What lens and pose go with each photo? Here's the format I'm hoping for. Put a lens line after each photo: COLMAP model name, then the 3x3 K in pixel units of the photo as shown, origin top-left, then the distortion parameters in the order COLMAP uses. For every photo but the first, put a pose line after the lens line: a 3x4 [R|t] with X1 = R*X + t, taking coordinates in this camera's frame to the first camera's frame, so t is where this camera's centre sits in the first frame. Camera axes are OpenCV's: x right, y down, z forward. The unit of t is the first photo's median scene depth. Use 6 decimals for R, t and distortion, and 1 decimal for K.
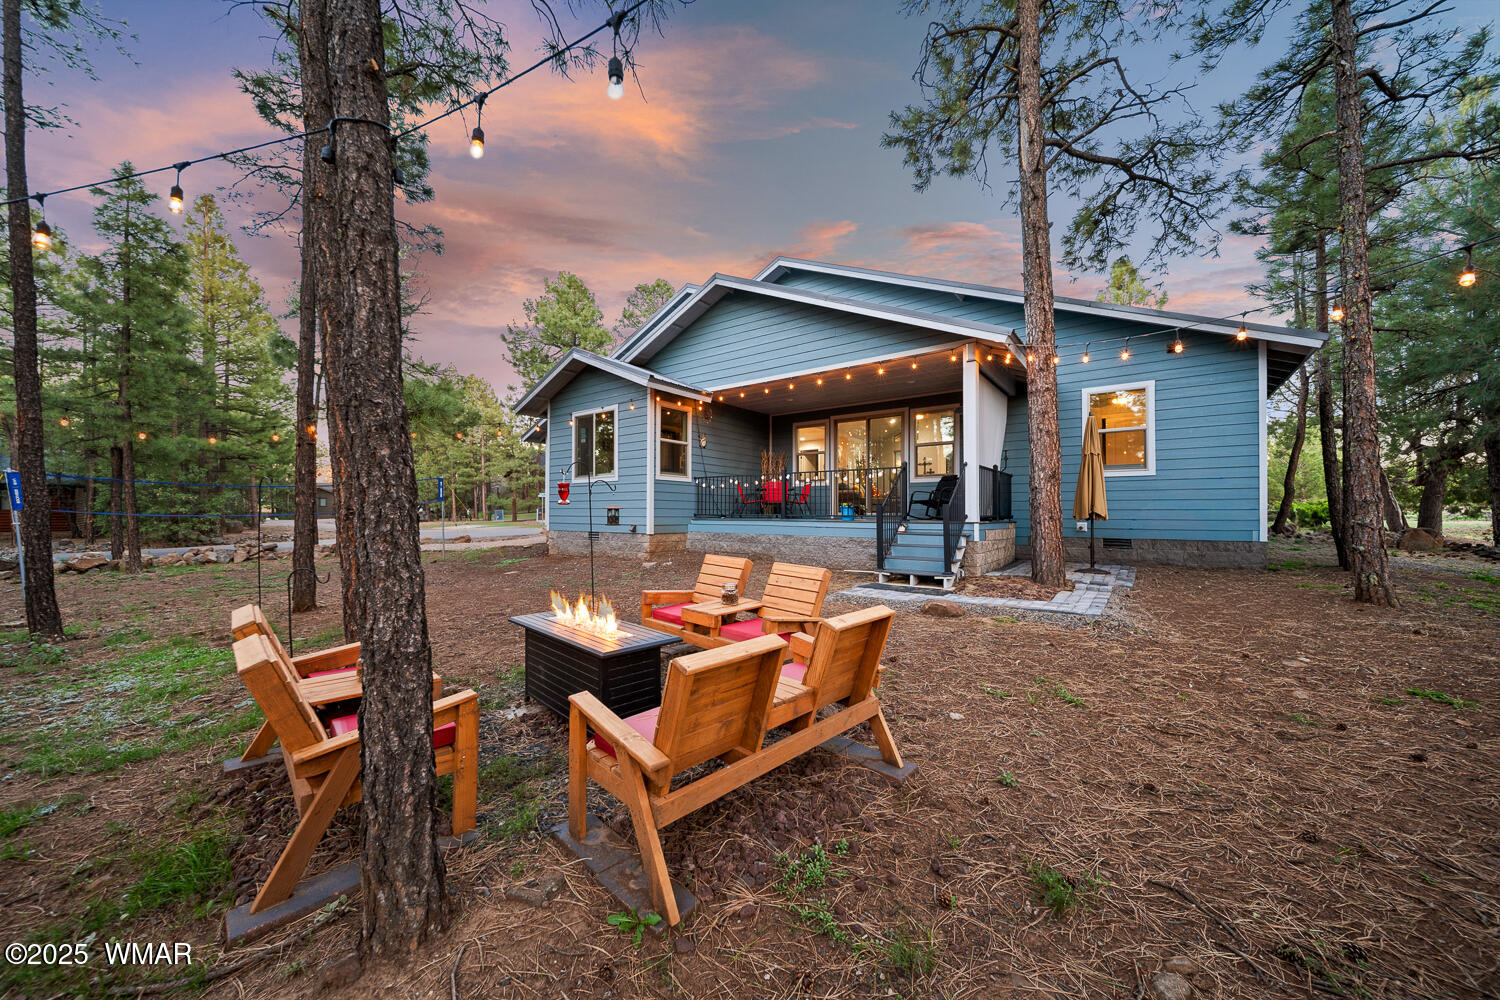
lens RADIAL K [[531.5, 0, 742.3], [0, 531.5, 509.6], [0, 0, 1]] dist [0.000701, 0.000030]
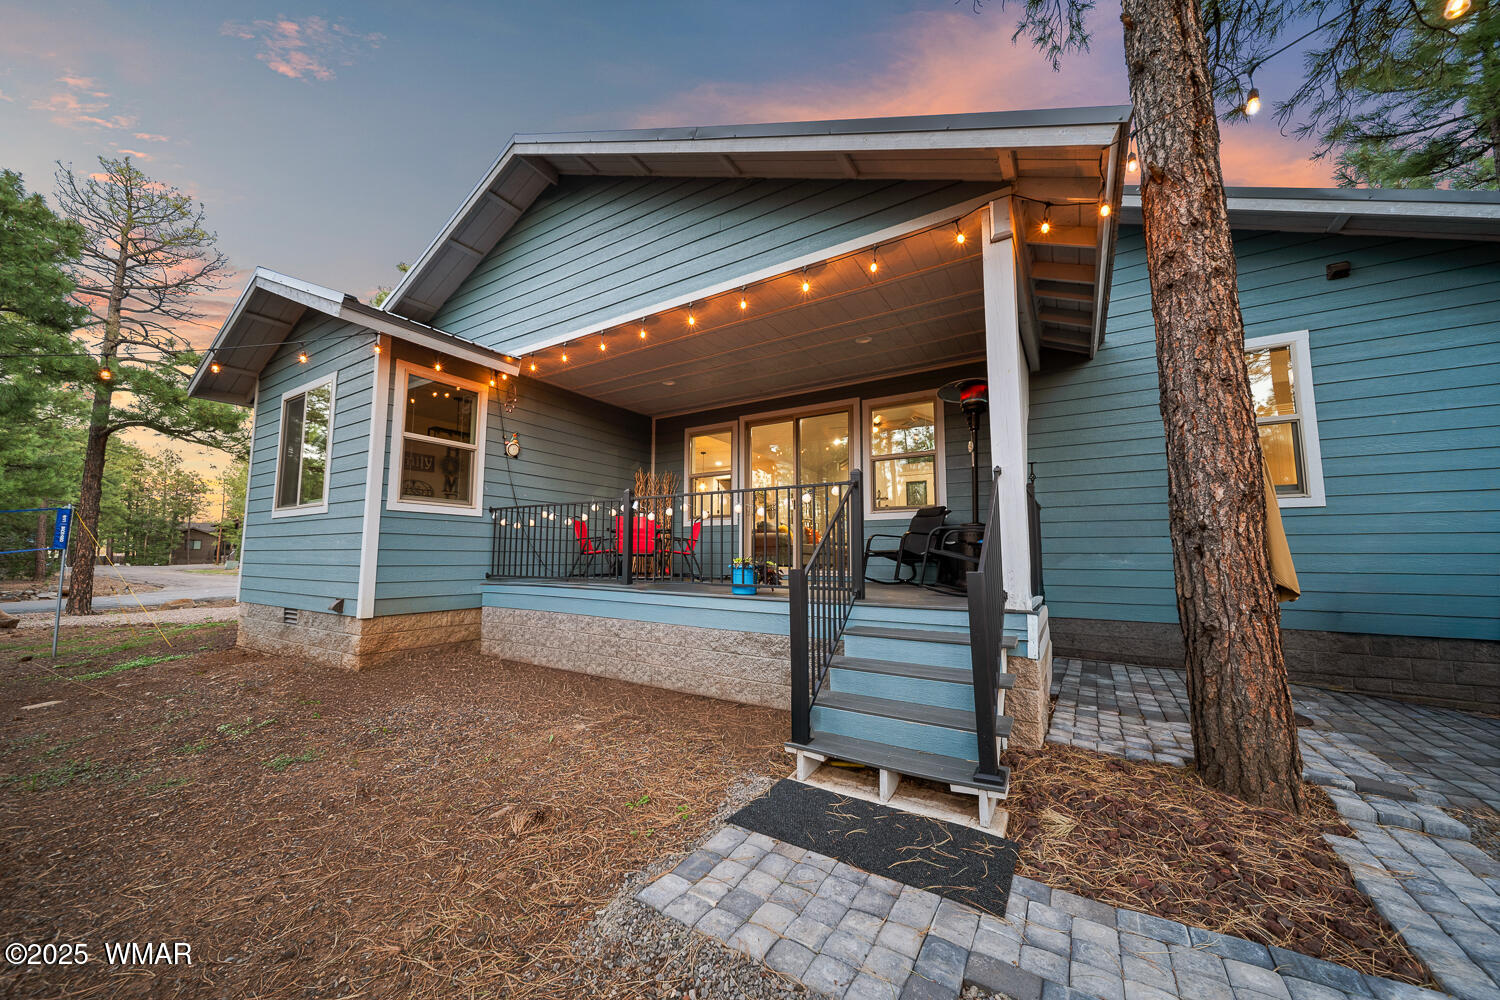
lens RADIAL K [[531.5, 0, 742.3], [0, 531.5, 509.6], [0, 0, 1]] dist [0.000701, 0.000030]
pose [[0.995745, 0.008320, 0.091772, 0.131243], [-0.000873, 0.996723, -0.080888, -0.015050], [-0.092144, 0.080463, 0.992489, 0.443364]]
